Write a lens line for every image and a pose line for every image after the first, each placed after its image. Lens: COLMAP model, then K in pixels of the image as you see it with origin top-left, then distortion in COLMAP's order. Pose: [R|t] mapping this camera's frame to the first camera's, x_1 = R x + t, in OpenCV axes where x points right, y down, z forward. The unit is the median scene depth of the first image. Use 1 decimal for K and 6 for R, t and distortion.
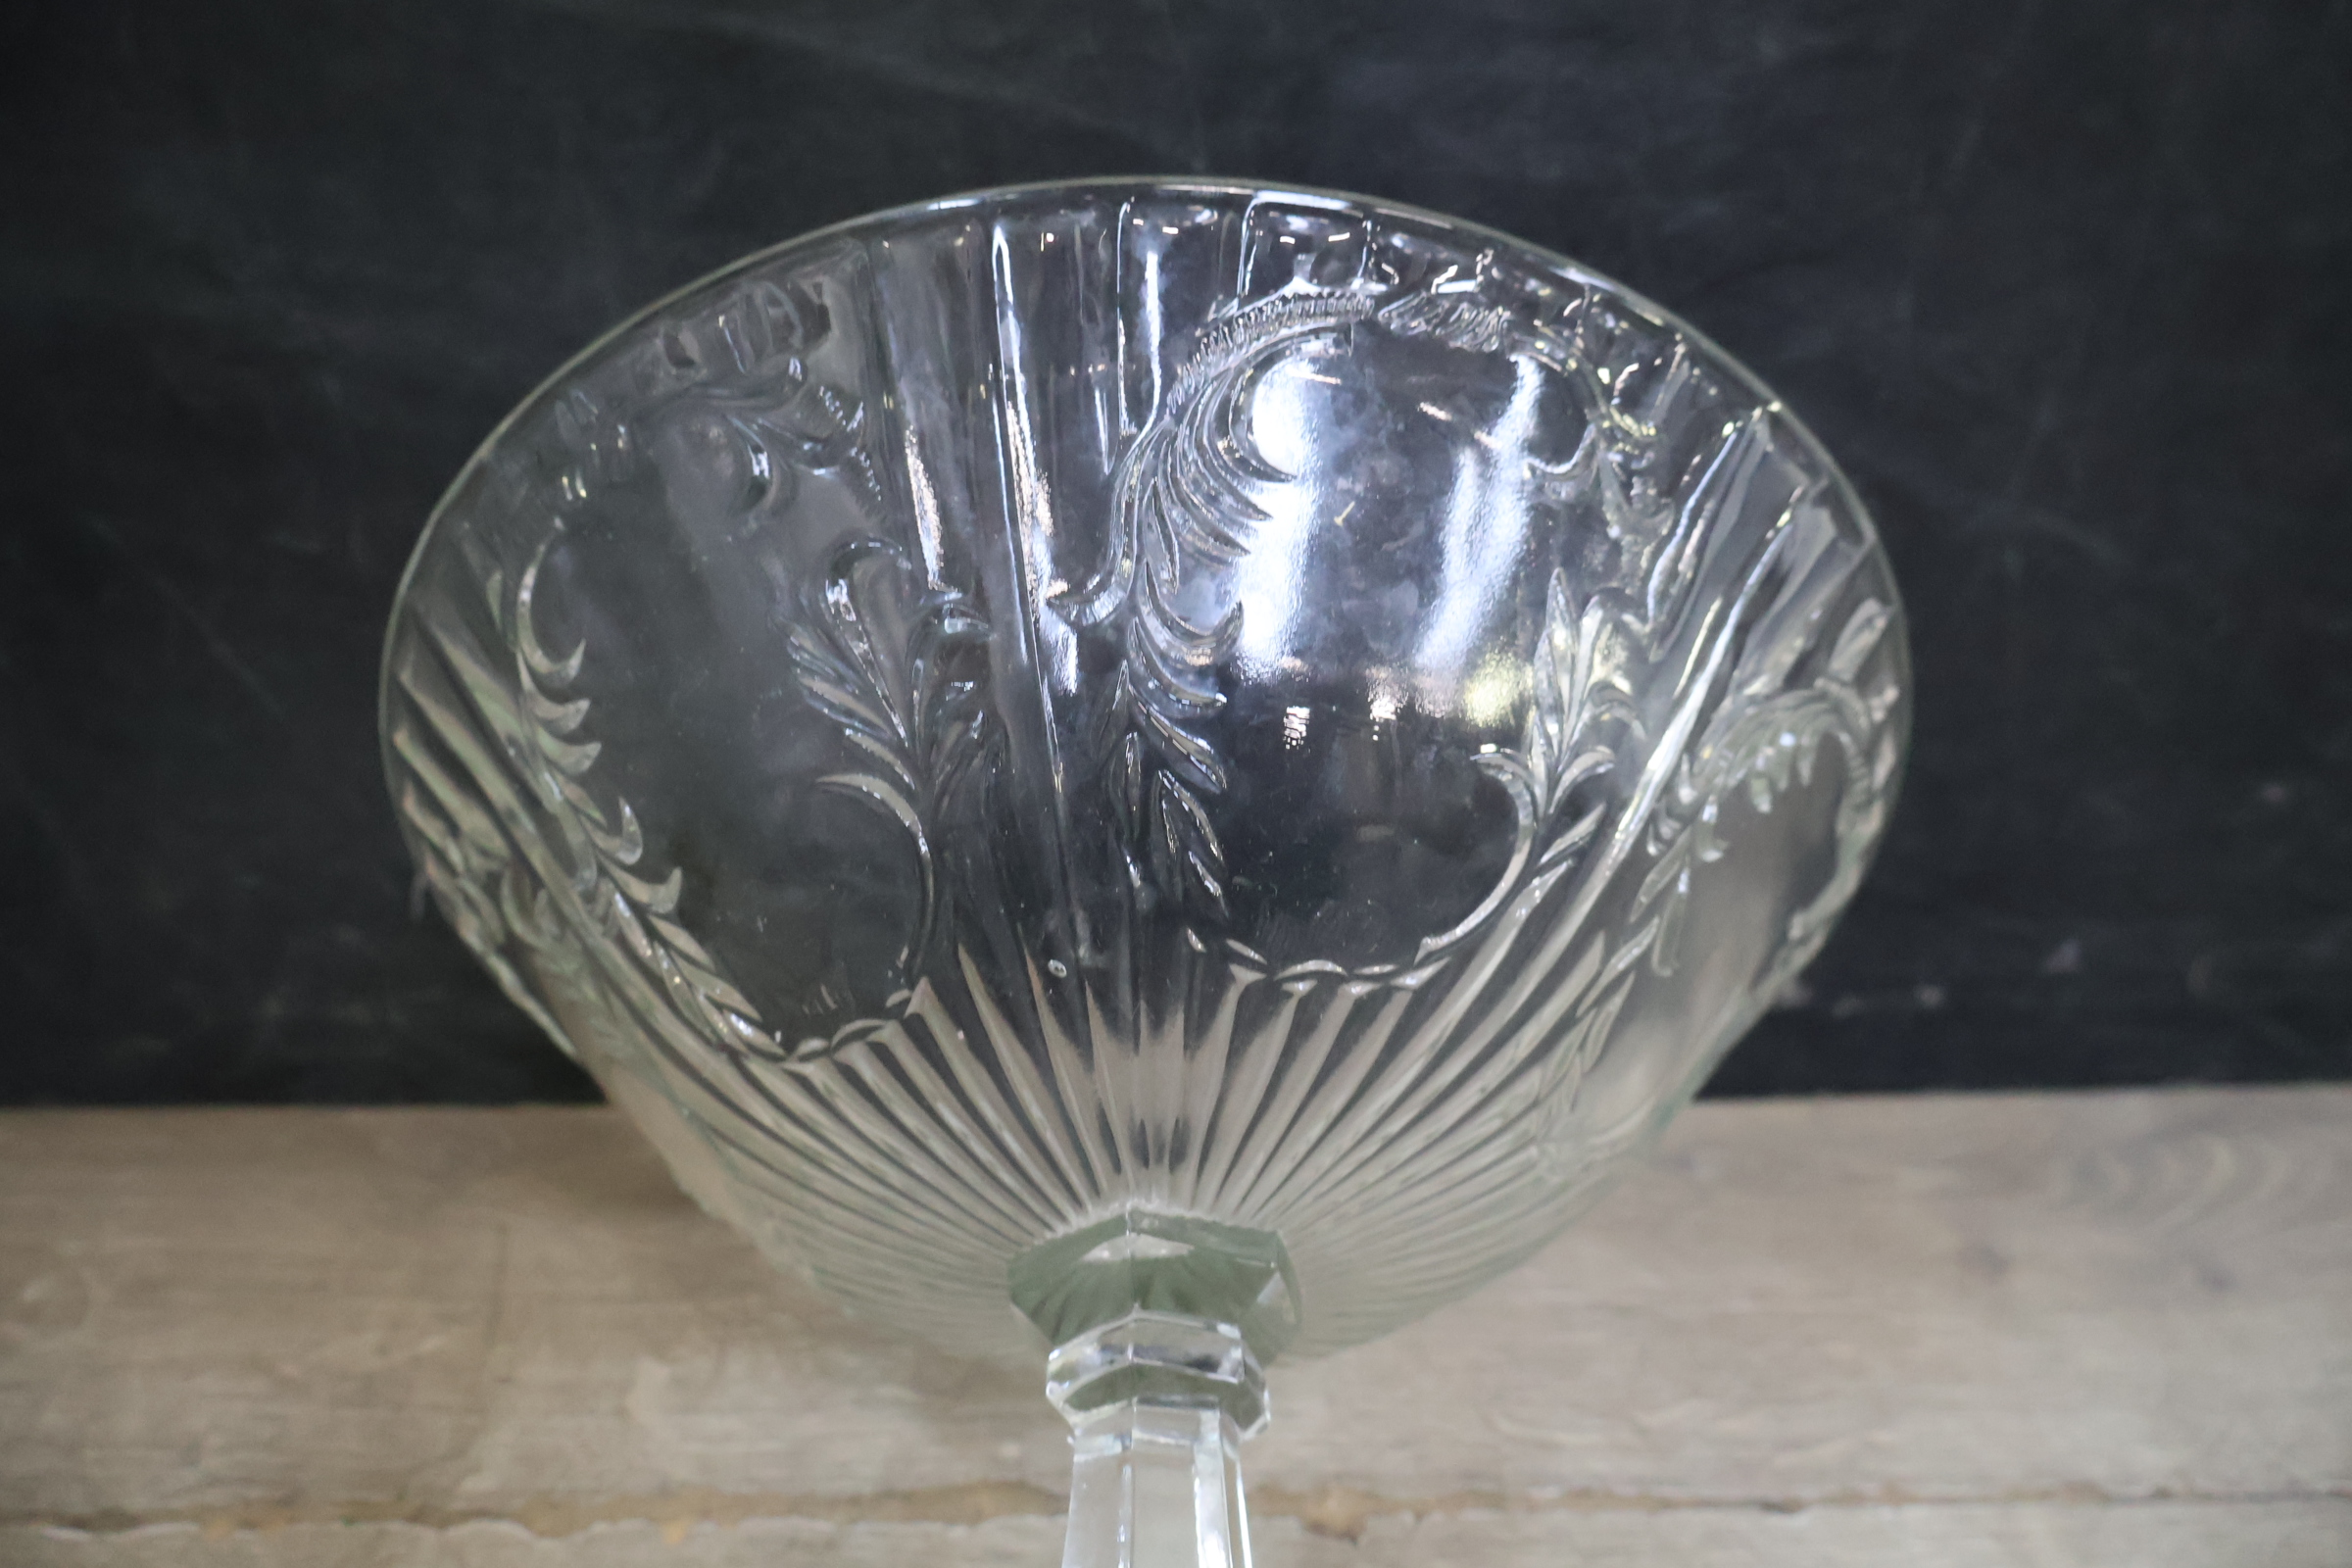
lens RADIAL K [[2060.1, 0, 1158.6], [0, 2060.1, 778.2], [0, 0, 1]] dist [0.012635, -0.003363]
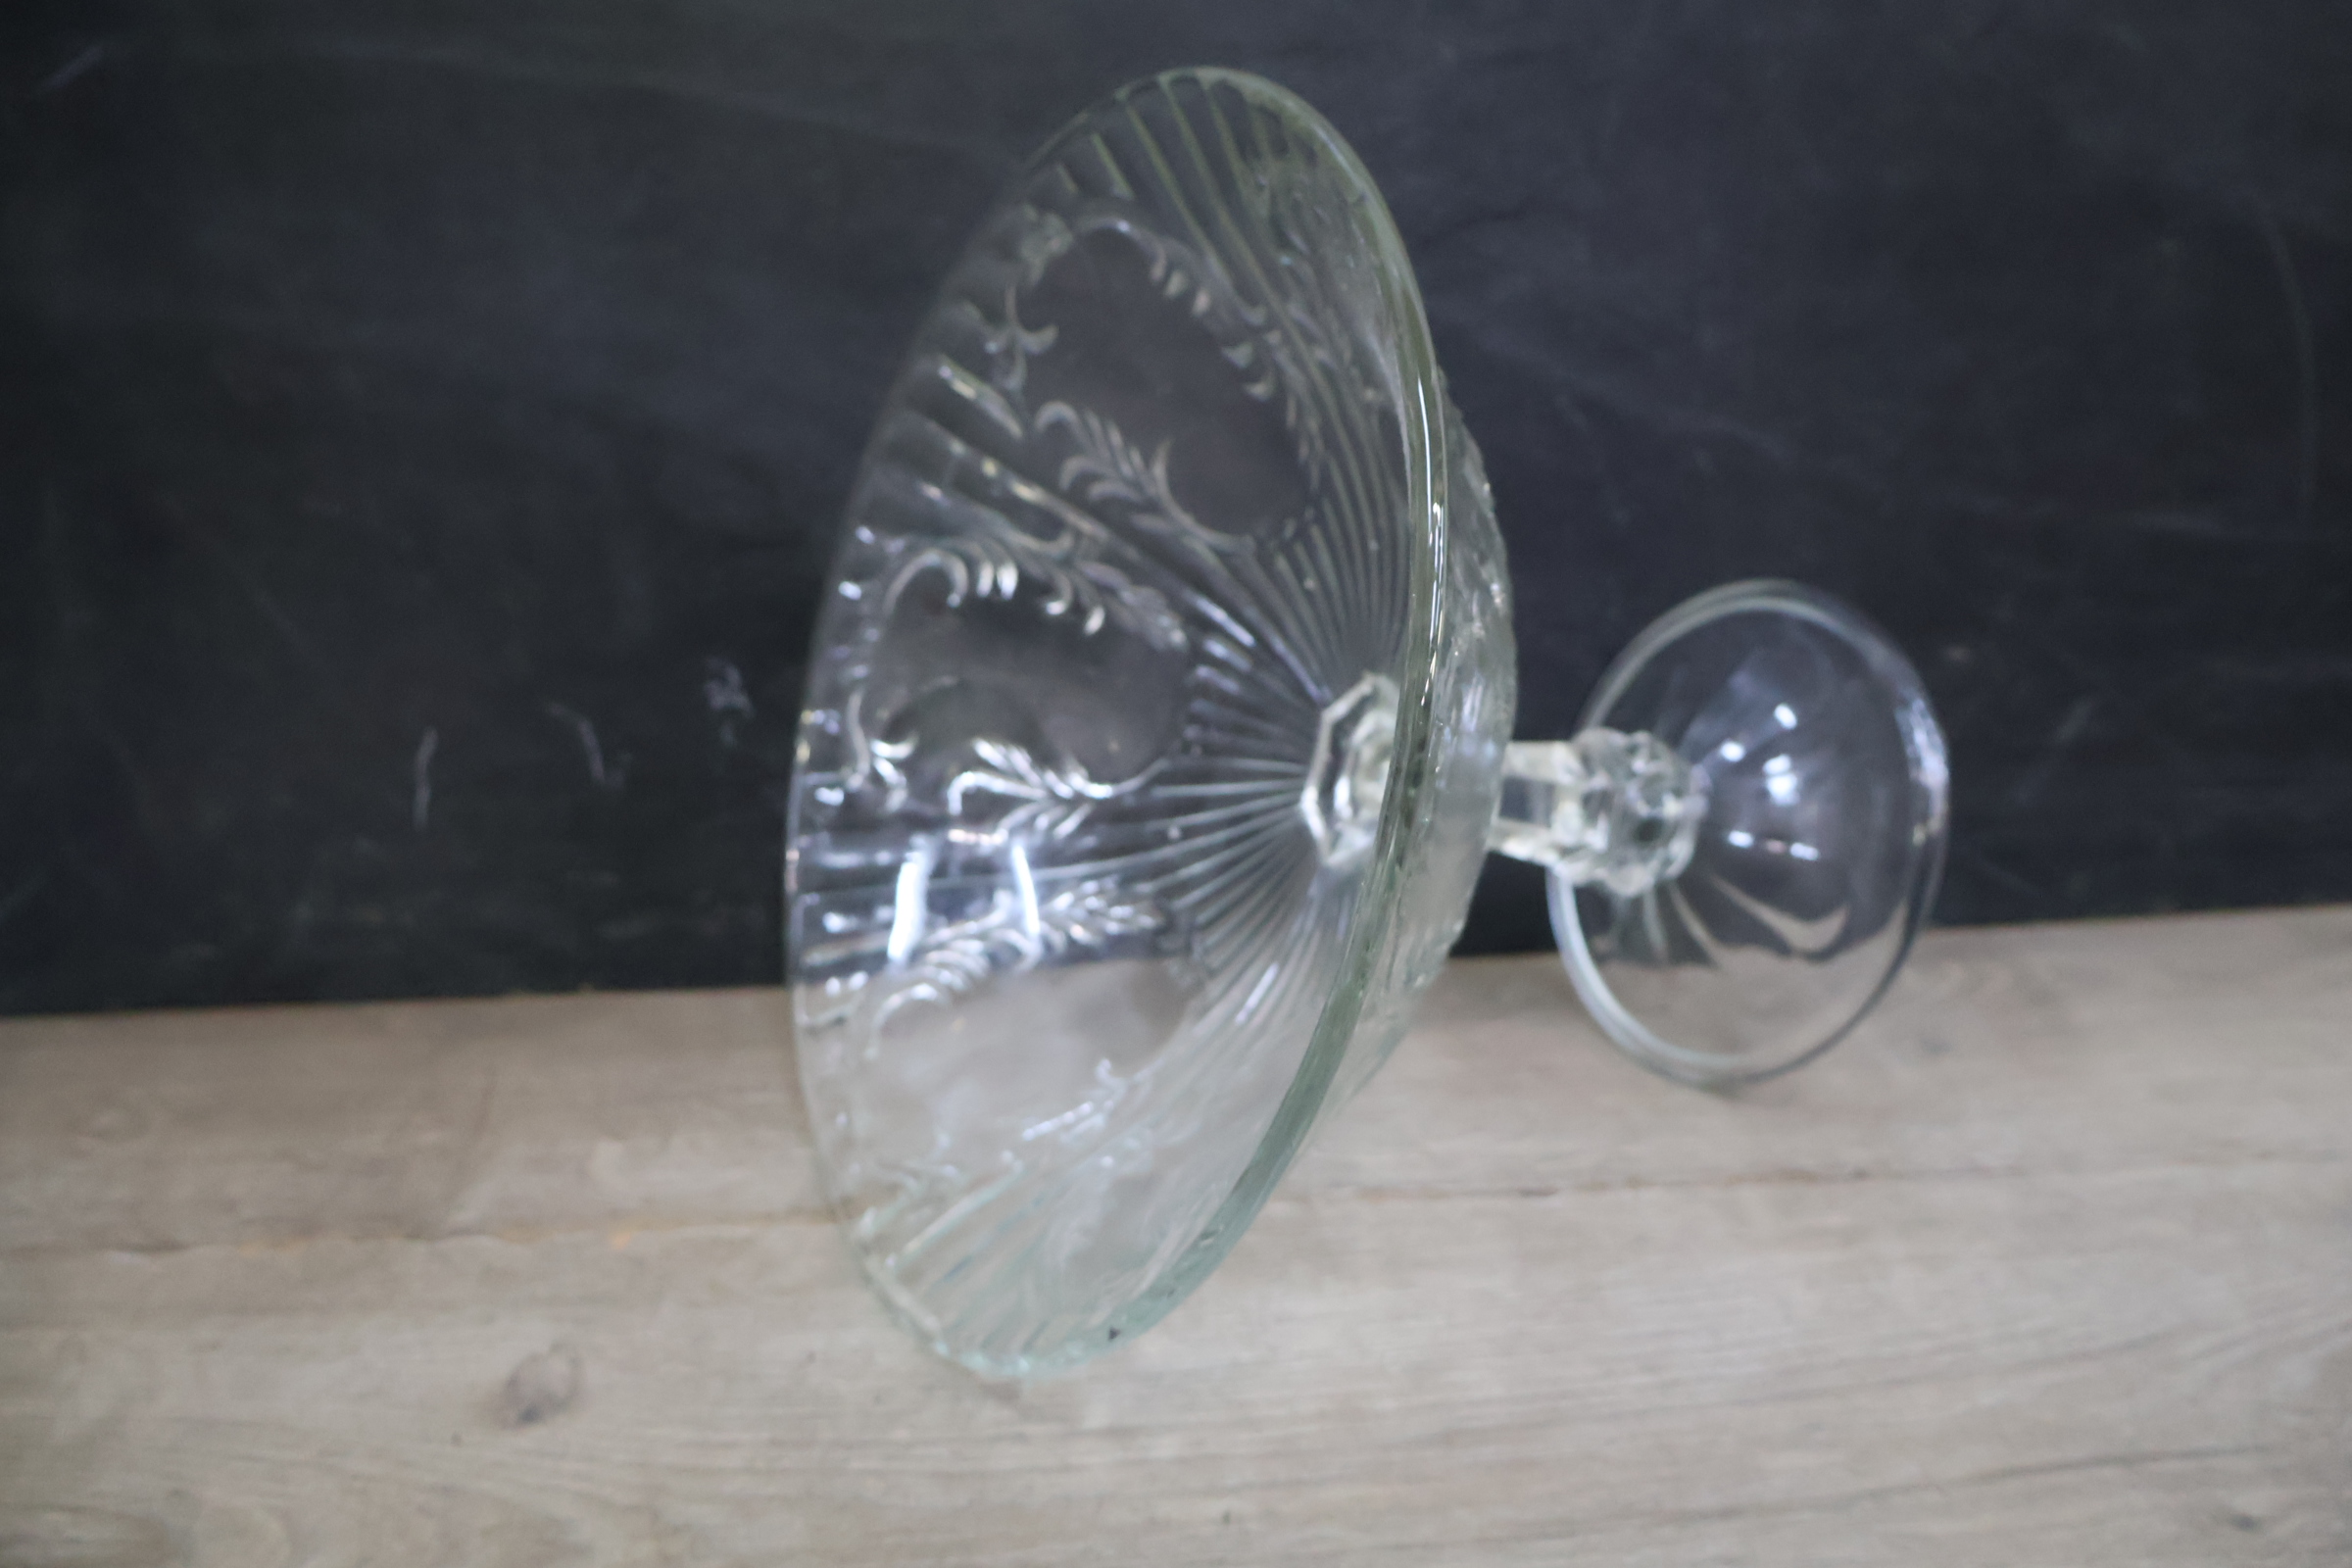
lens RADIAL K [[2060.1, 0, 1156.9], [0, 2060.1, 796.7], [0, 0, 1]] dist [0.012635, -0.003363]
pose [[0.998479, -0.051288, -0.020222, 0.112213], [0.048067, 0.989507, -0.136255, 0.268824], [0.026998, 0.135076, 0.990467, -0.220134]]
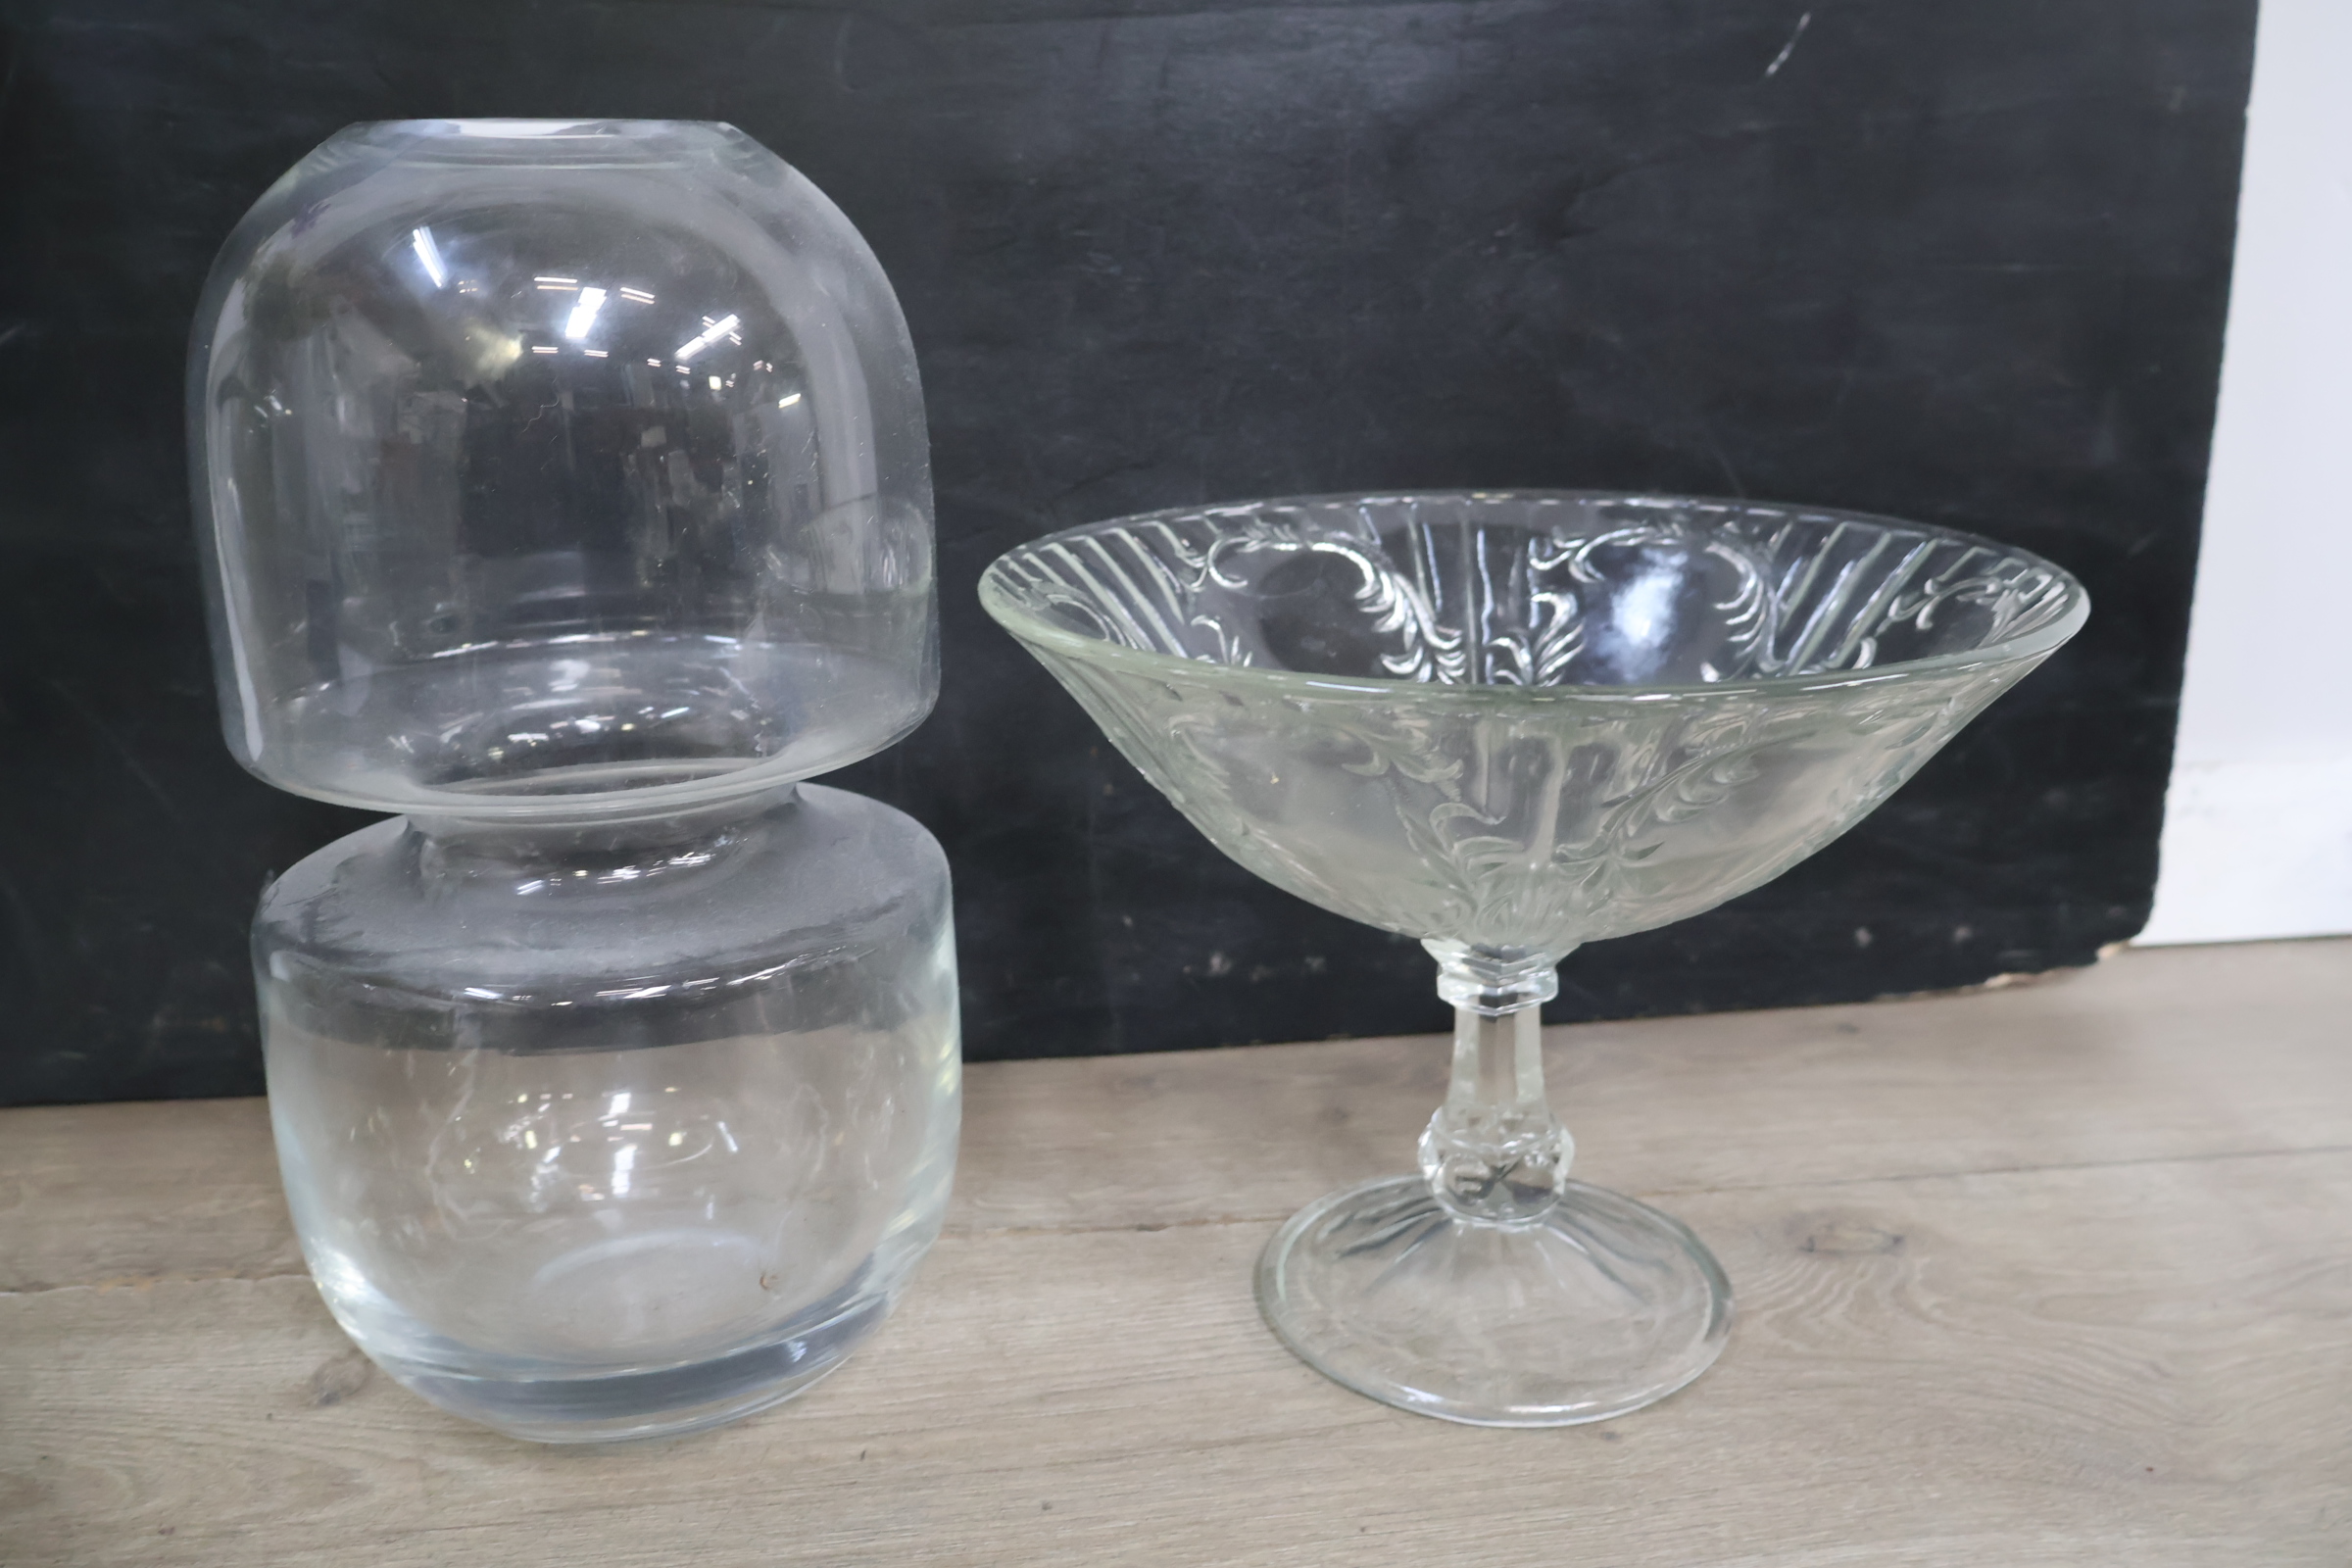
lens RADIAL K [[2060.1, 0, 1161.7], [0, 2060.1, 778.6], [0, 0, 1]] dist [0.012635, -0.003363]
pose [[0.997487, -0.054671, 0.045066, 0.251150], [0.063135, 0.974526, -0.215203, 0.347291], [-0.032153, 0.217508, 0.975529, -0.547121]]
